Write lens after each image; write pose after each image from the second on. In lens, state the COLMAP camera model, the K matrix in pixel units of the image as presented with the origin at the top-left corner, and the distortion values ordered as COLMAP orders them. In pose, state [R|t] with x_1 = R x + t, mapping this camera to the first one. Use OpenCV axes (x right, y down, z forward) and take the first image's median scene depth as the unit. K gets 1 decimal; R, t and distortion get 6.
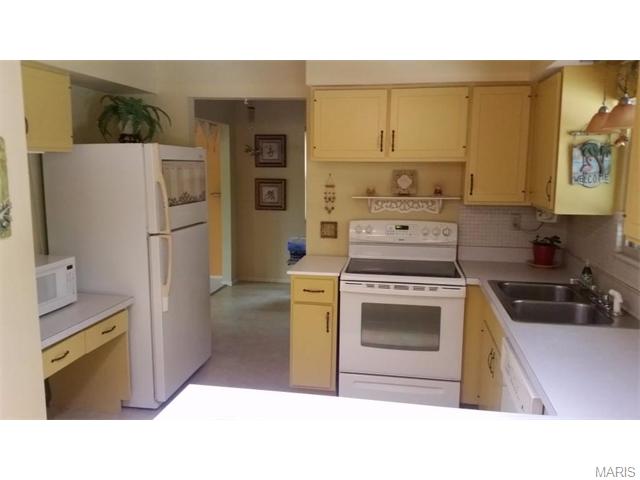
lens RADIAL K [[518.7, 0, 316.1], [0, 518.7, 240.7], [0, 0, 1]] dist [0.121920, -0.208569]
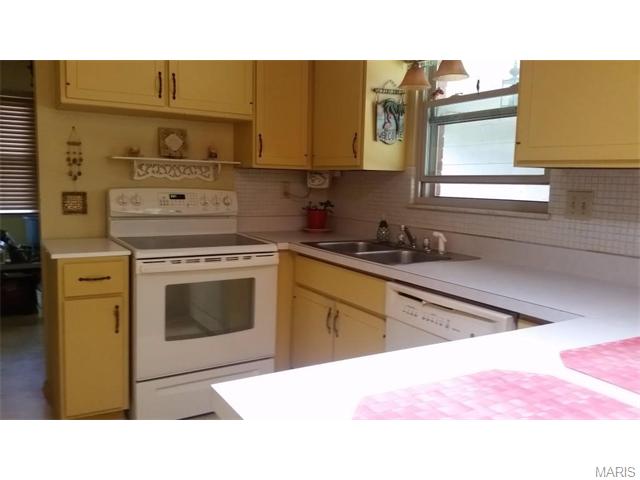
lens RADIAL K [[515.9, 0, 320.5], [0, 515.9, 242.4], [0, 0, 1]] dist [0.118825, -0.329454]
pose [[0.750967, -0.064474, 0.657185, -0.231243], [0.075136, 0.997102, 0.011965, 0.059479], [-0.656052, 0.040393, 0.753634, 0.243447]]
